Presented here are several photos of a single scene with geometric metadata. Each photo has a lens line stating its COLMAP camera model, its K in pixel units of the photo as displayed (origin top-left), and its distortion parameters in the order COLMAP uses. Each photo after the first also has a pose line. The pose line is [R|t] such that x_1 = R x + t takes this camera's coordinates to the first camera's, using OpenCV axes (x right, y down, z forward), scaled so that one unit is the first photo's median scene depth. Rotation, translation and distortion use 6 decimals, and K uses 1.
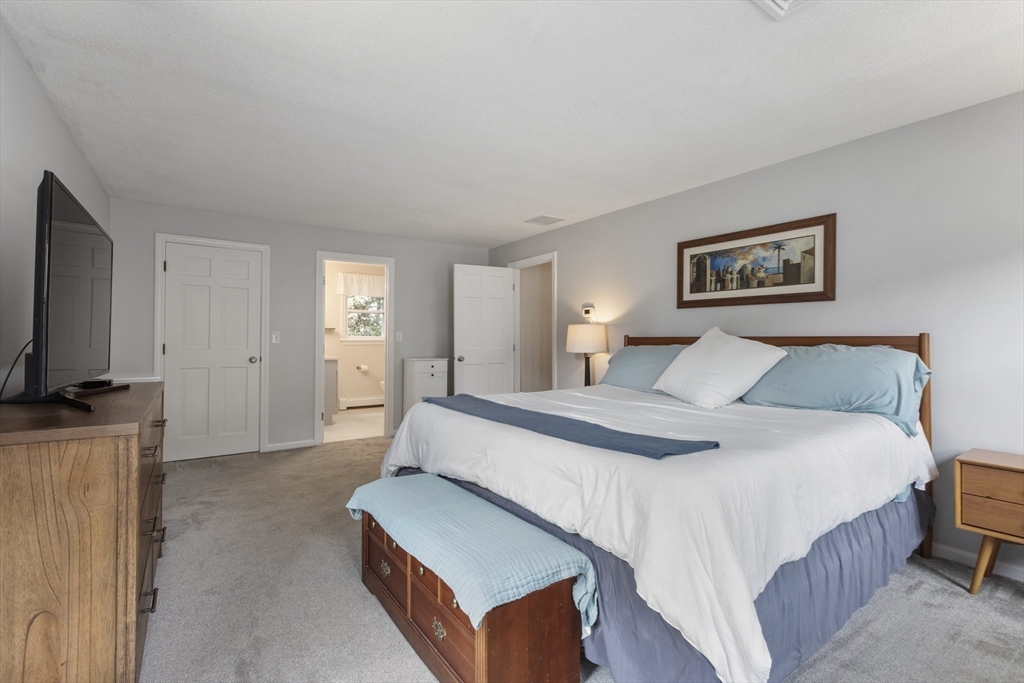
lens RADIAL K [[458.3, 0, 513.7], [0, 458.3, 337.2], [0, 0, 1]] dist [0.000062, -0.000307]
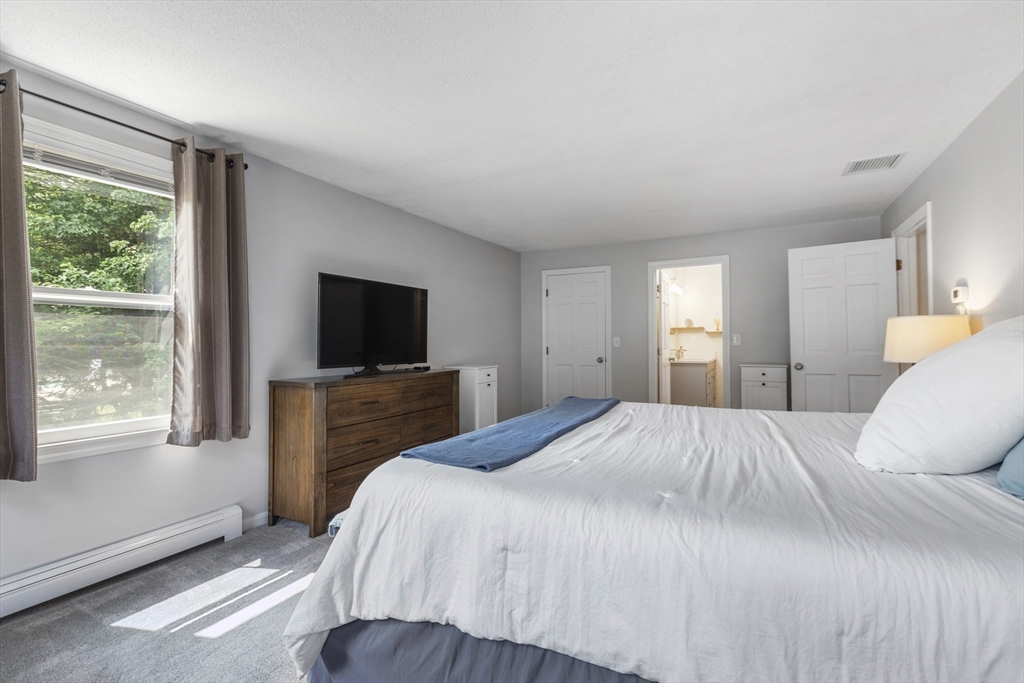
lens RADIAL K [[454.7, 0, 512.3], [0, 454.7, 337.5], [0, 0, 1]] dist [-0.000561, -0.000091]
pose [[0.466352, -0.017332, -0.884429, 0.619309], [0.010028, 0.999847, -0.014306, 0.005393], [0.884542, -0.002198, 0.466455, 0.335254]]
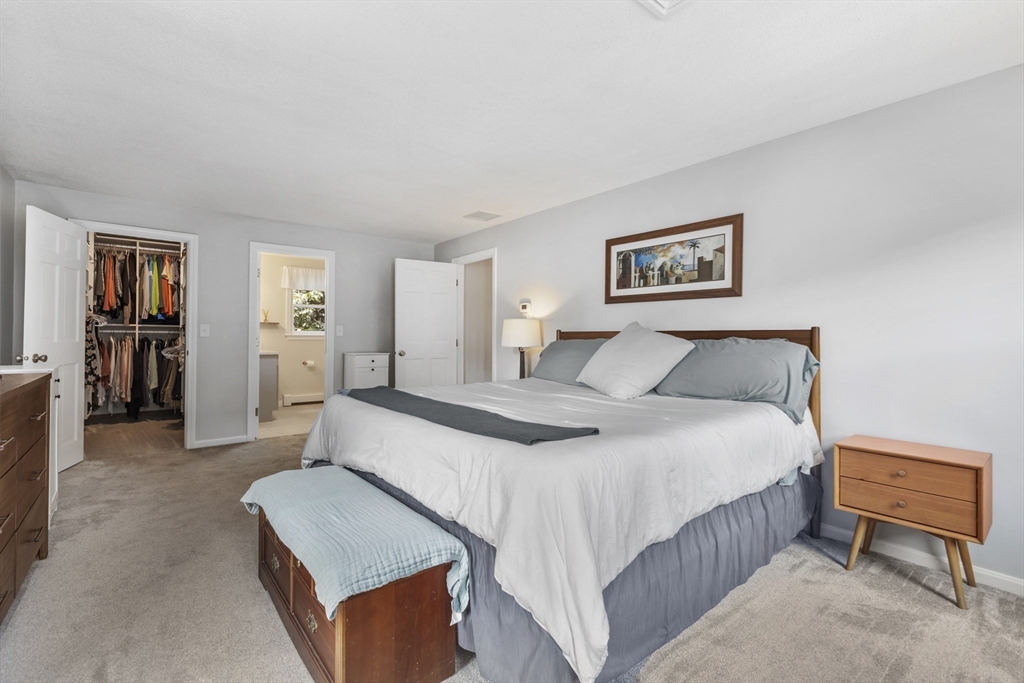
lens RADIAL K [[450.5, 0, 513.5], [0, 450.5, 337.2], [0, 0, 1]] dist [-0.000120, -0.000355]
pose [[0.997378, 0.005543, 0.072162, 0.097926], [-0.005820, 0.999976, 0.003625, 0.012241], [-0.072140, -0.004036, 0.997386, 0.006571]]
